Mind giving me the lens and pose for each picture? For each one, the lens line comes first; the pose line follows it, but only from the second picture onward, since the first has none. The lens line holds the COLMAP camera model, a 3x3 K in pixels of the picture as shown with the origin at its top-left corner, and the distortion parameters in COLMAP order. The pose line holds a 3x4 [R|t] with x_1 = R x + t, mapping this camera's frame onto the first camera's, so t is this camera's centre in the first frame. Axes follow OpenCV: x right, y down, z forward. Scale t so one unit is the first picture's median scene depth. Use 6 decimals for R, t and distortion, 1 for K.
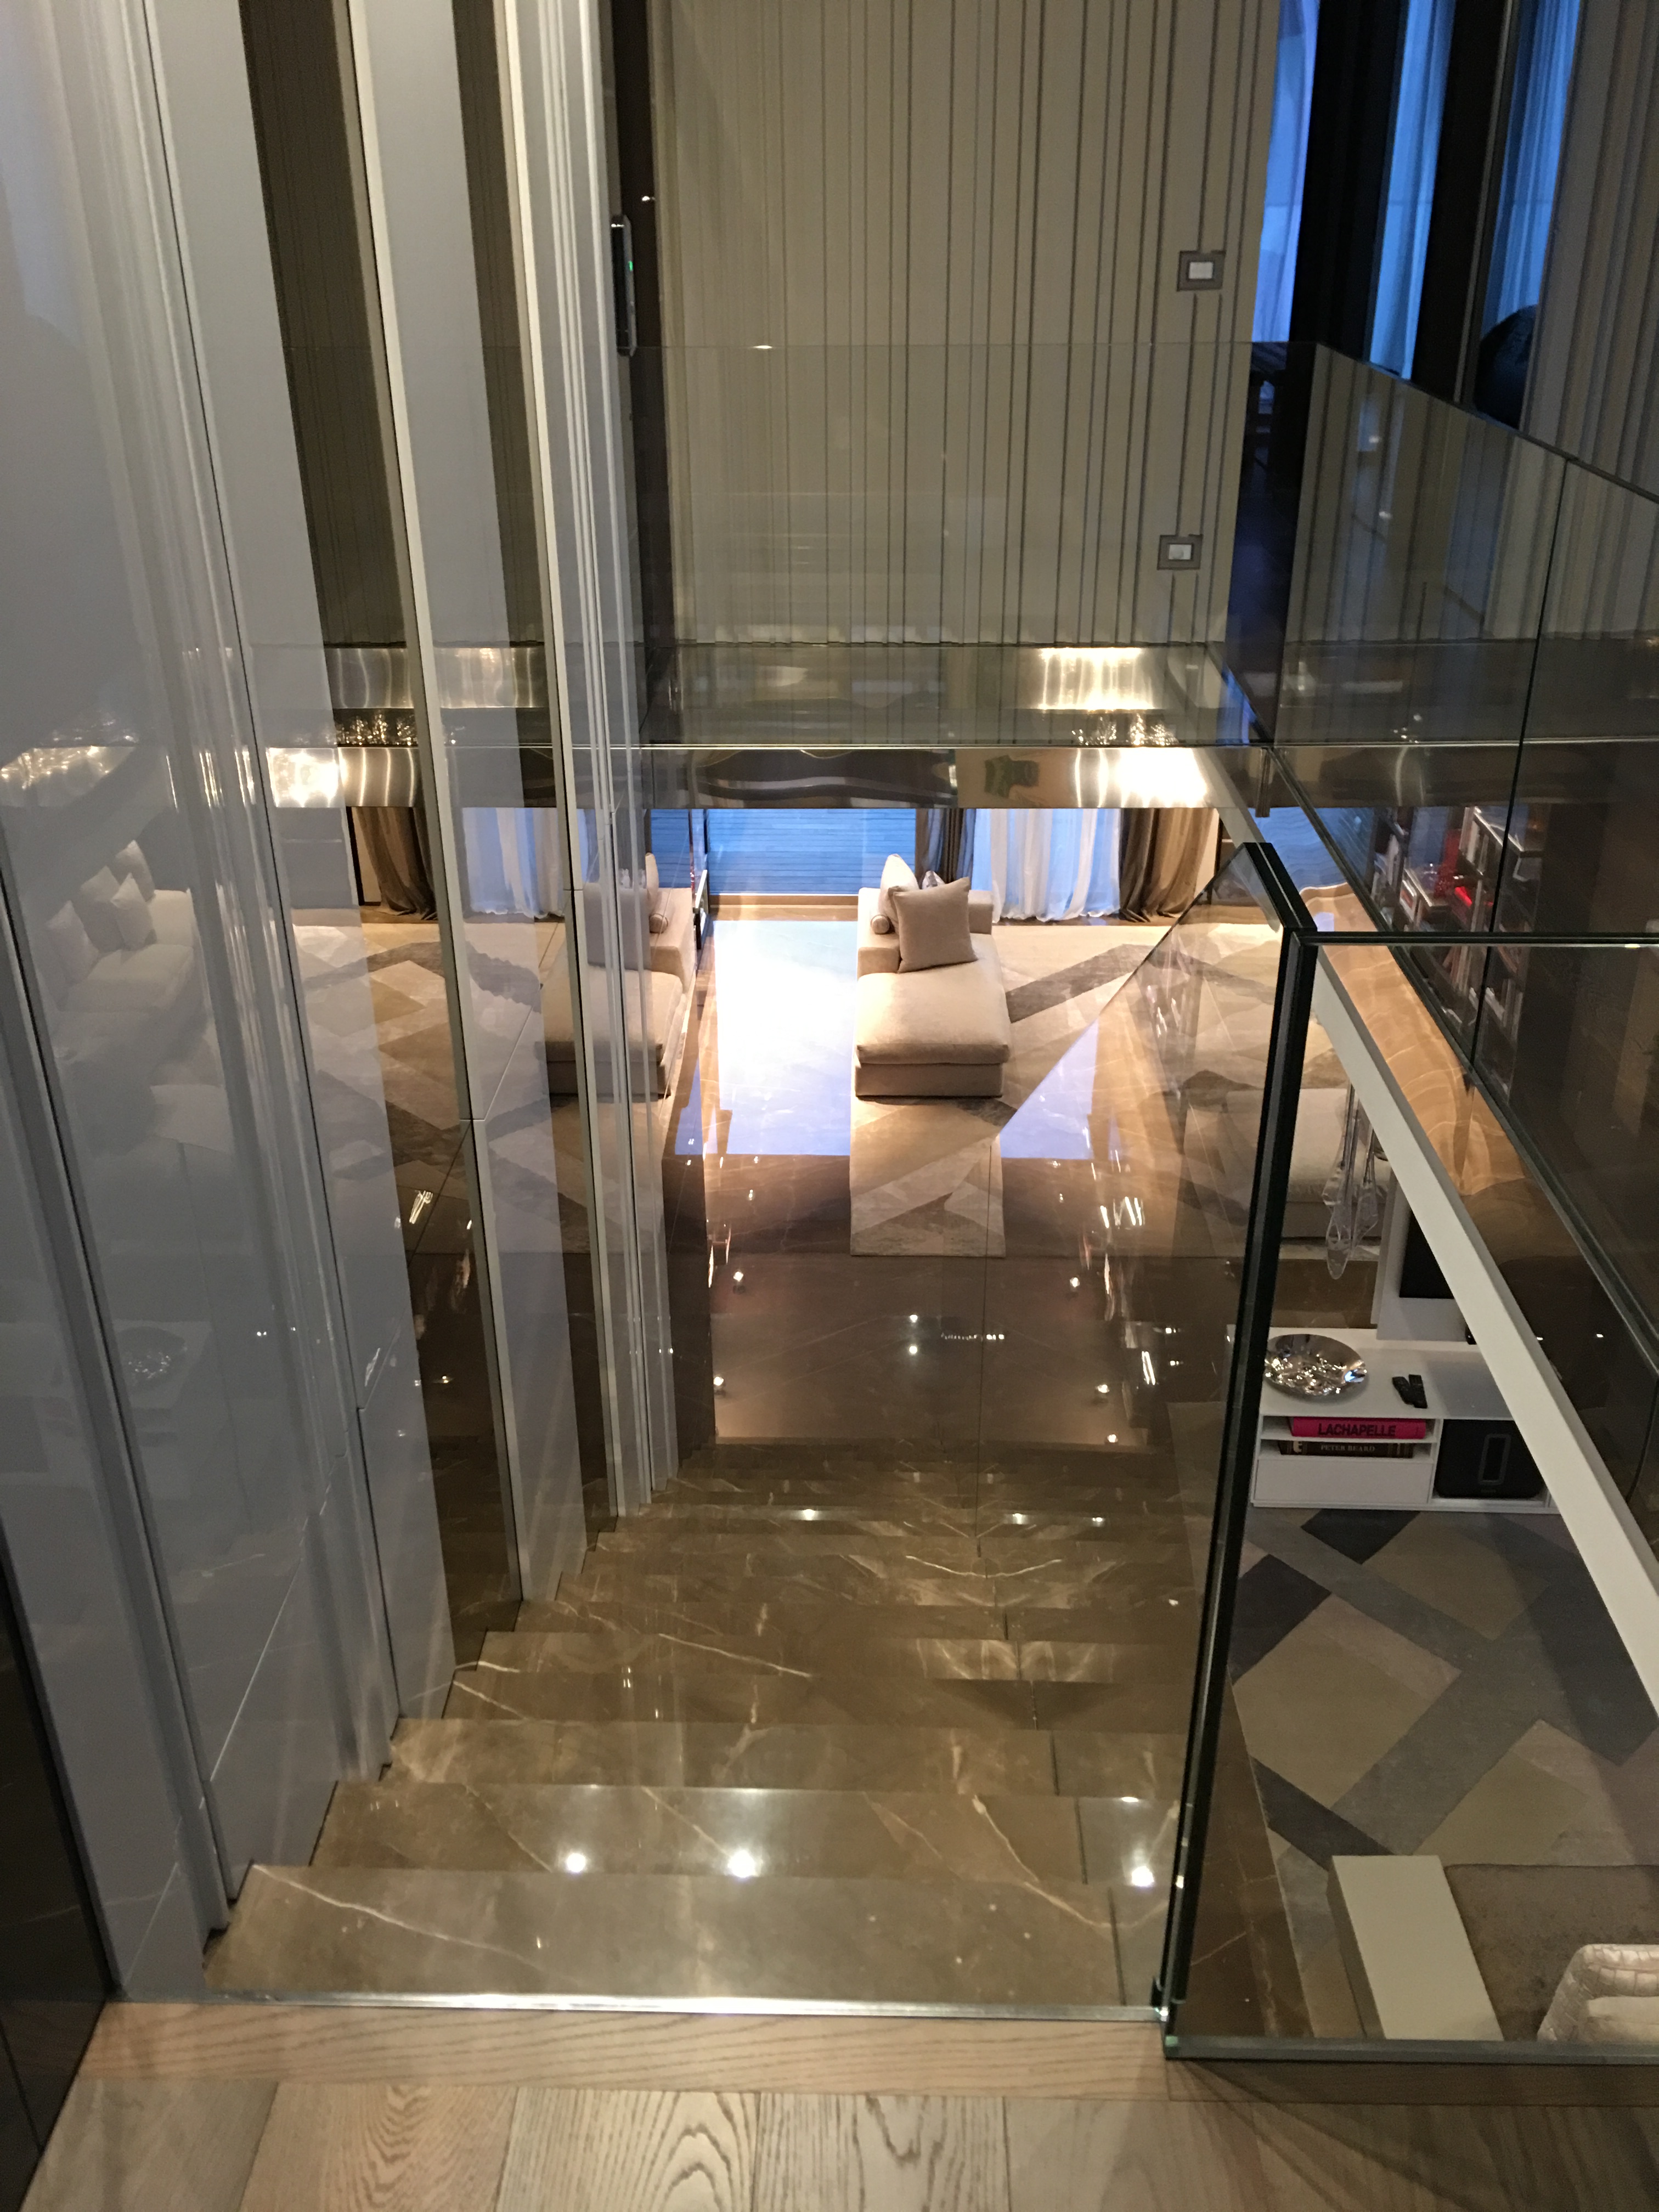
lens RADIAL K [[1858.8, 0, 828.5], [0, 1858.8, 1102.6], [0, 0, 1]] dist [0.004100, -0.001079]
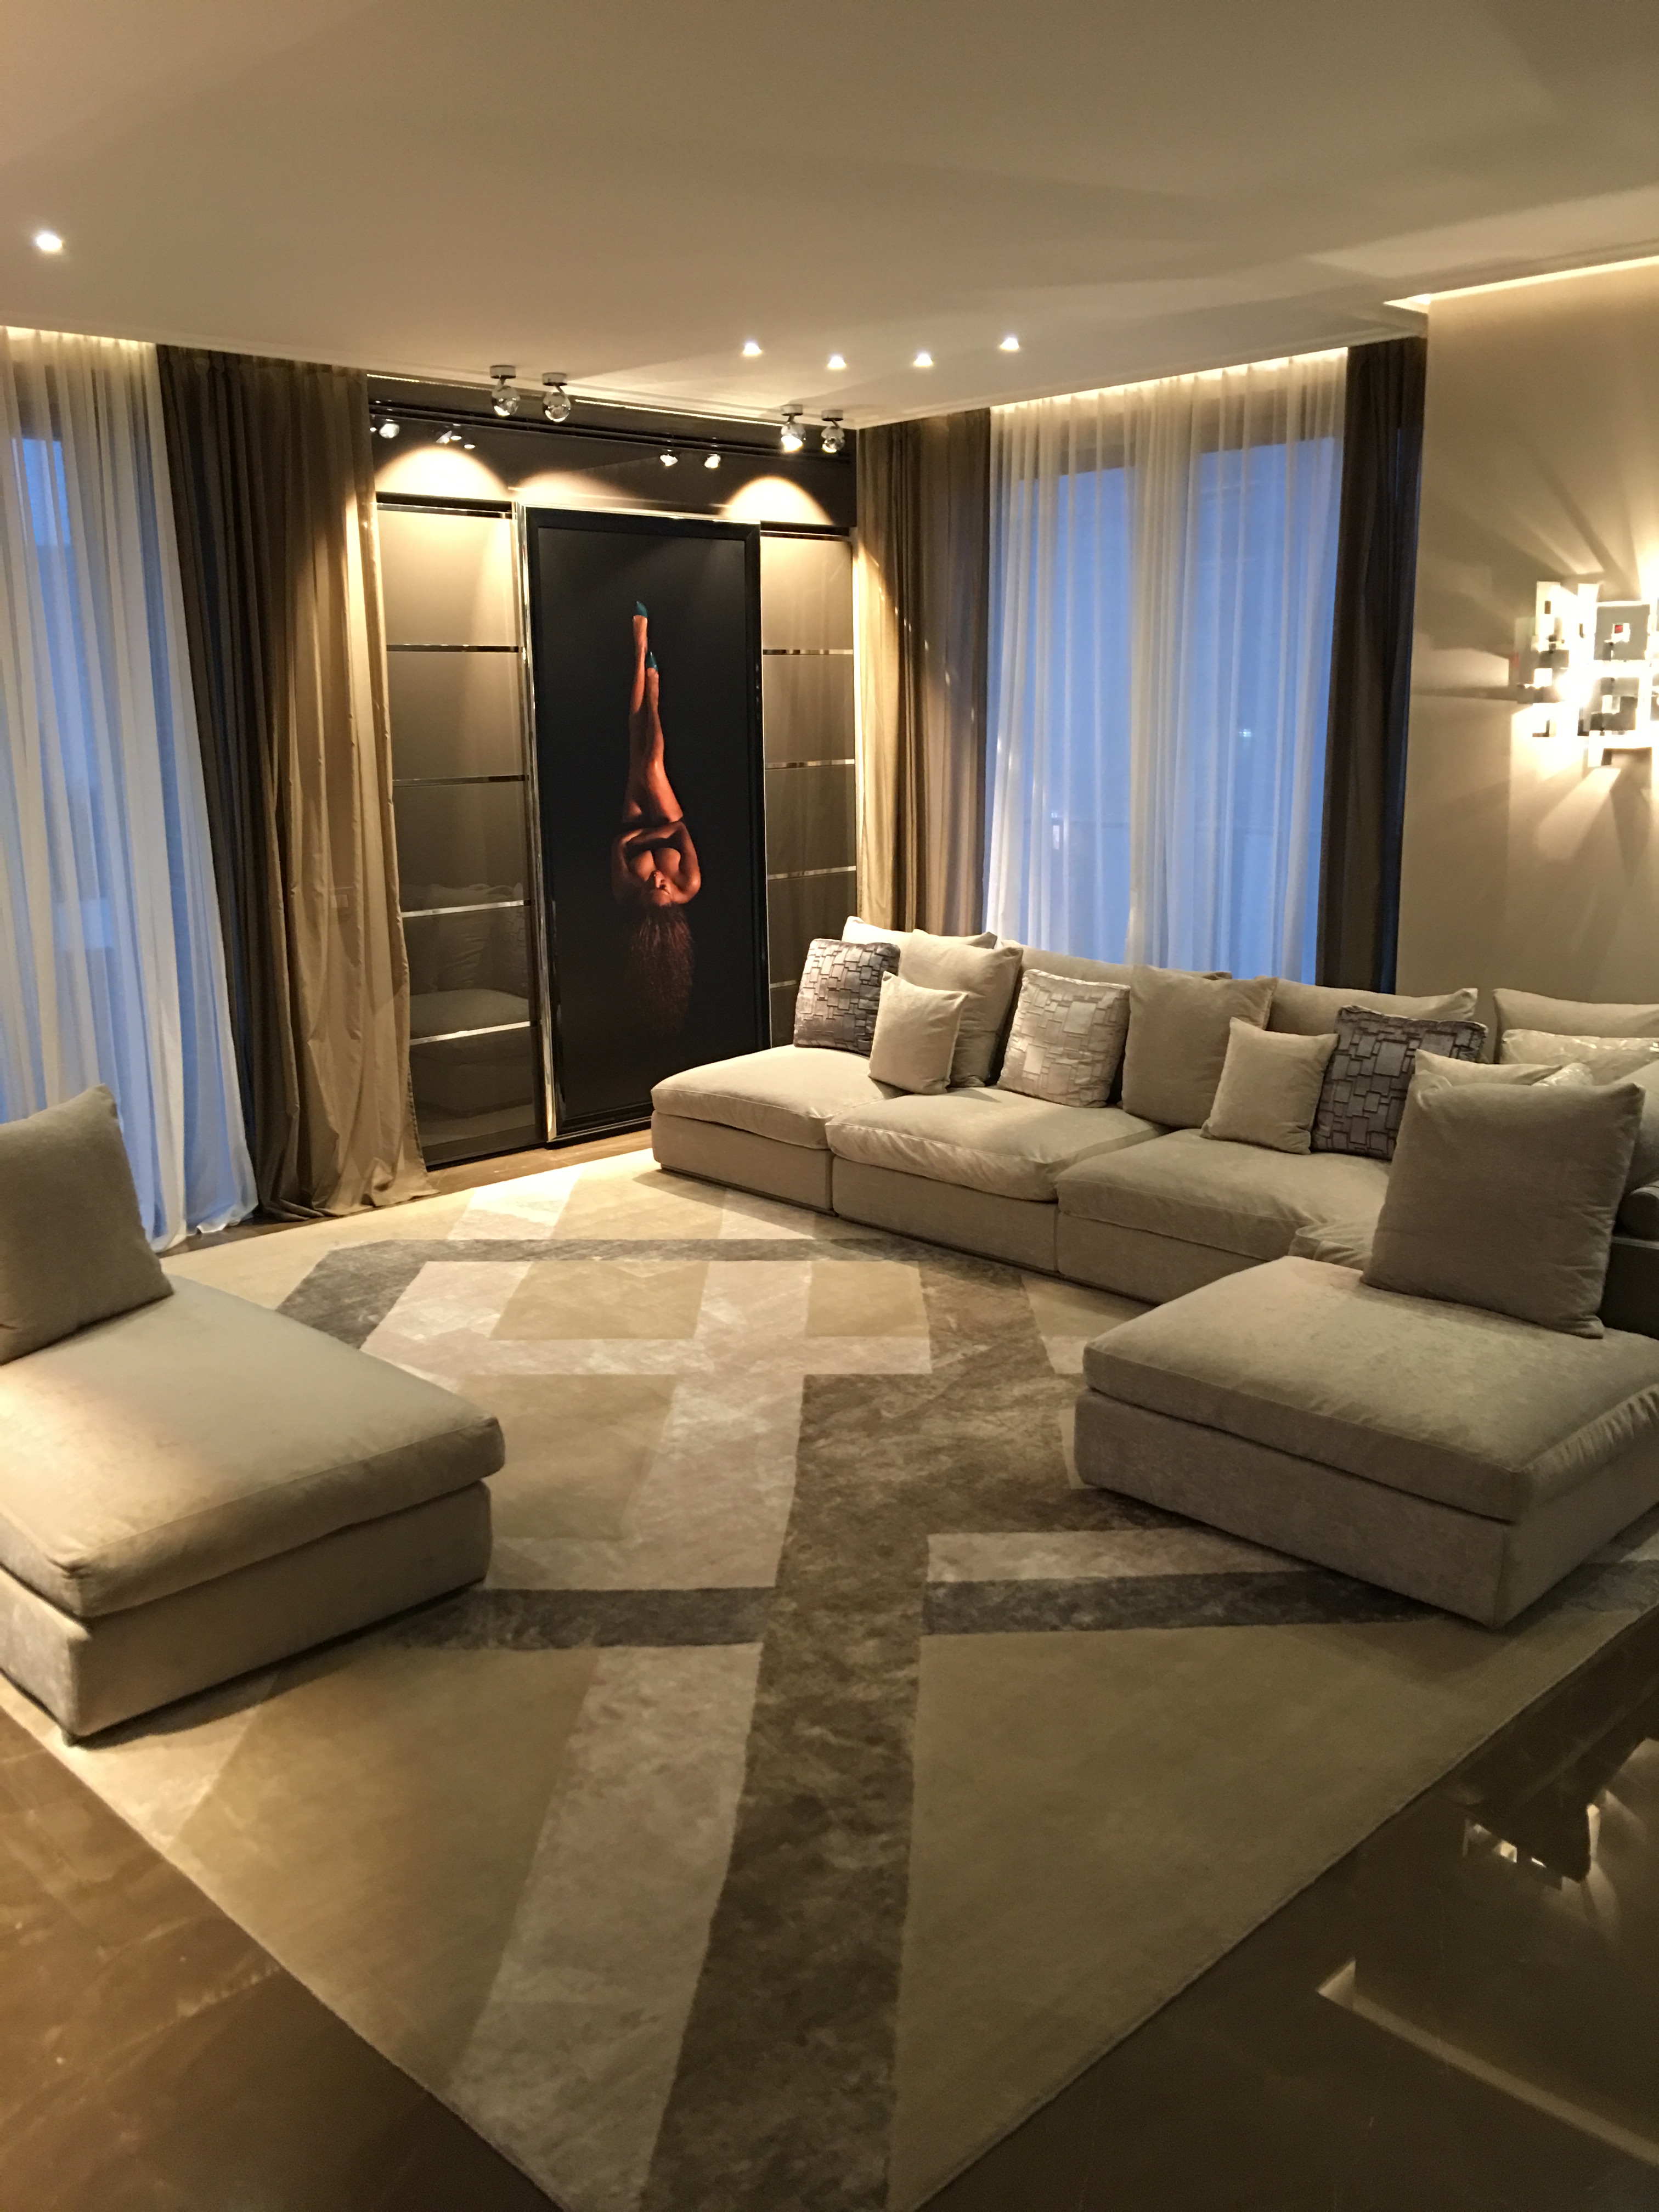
lens RADIAL K [[1858.8, 0, 829.4], [0, 1858.8, 1105.9], [0, 0, 1]] dist [0.004100, -0.001079]
pose [[0.697852, -0.159497, 0.698257, -0.094091], [0.338343, 0.932670, -0.125105, -0.020793], [-0.631289, 0.323555, 0.704830, 0.693419]]
